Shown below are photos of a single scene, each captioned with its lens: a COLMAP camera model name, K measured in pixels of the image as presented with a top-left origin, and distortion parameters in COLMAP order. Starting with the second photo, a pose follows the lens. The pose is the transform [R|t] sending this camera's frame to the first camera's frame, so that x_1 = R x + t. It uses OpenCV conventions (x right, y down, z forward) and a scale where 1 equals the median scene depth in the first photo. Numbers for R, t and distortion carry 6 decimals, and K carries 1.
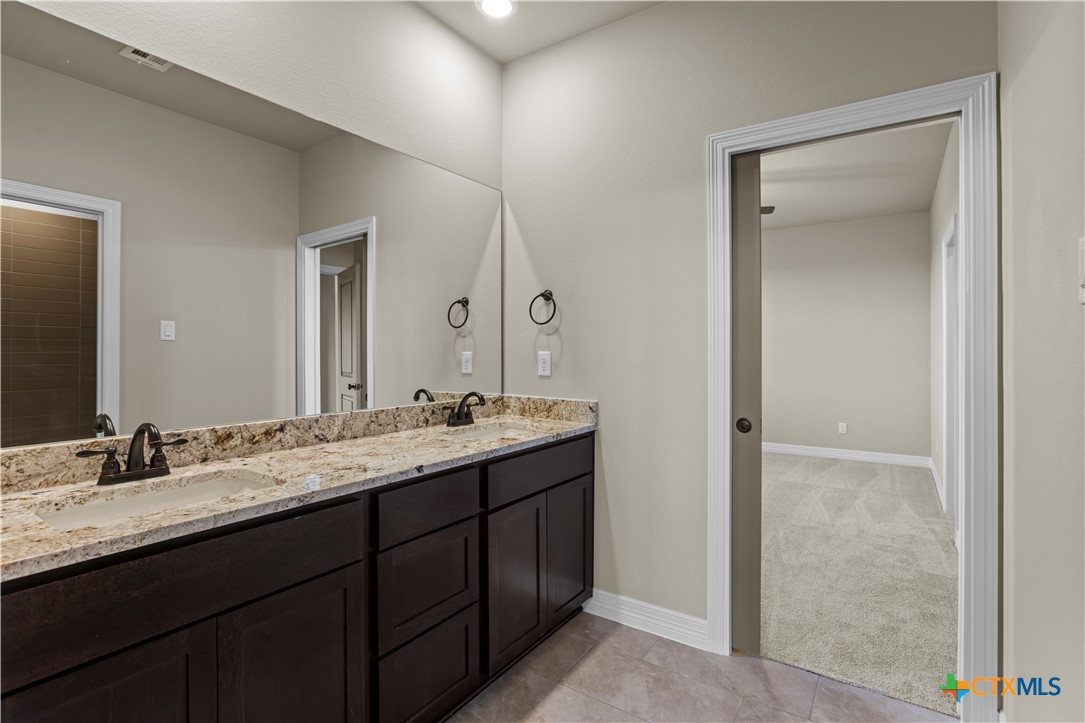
lens RADIAL K [[531.5, 0, 543.2], [0, 531.5, 353.2], [0, 0, 1]] dist [-0.000652, 0.001239]
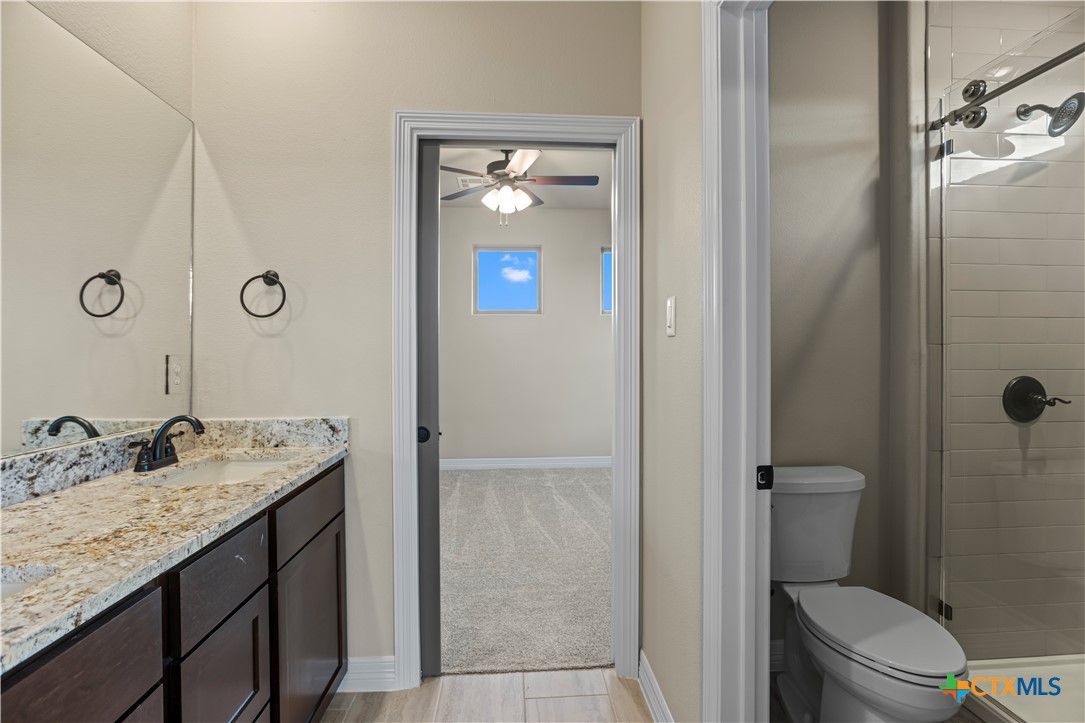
lens RADIAL K [[592.0, 0, 542.8], [0, 592.0, 365.1], [0, 0, 1]] dist [0.002994, 0.000400]
pose [[0.801647, -0.007038, 0.597757, -0.177964], [-0.001208, 0.999910, 0.013392, 0.000090], [-0.597797, -0.011457, 0.801566, 0.124376]]
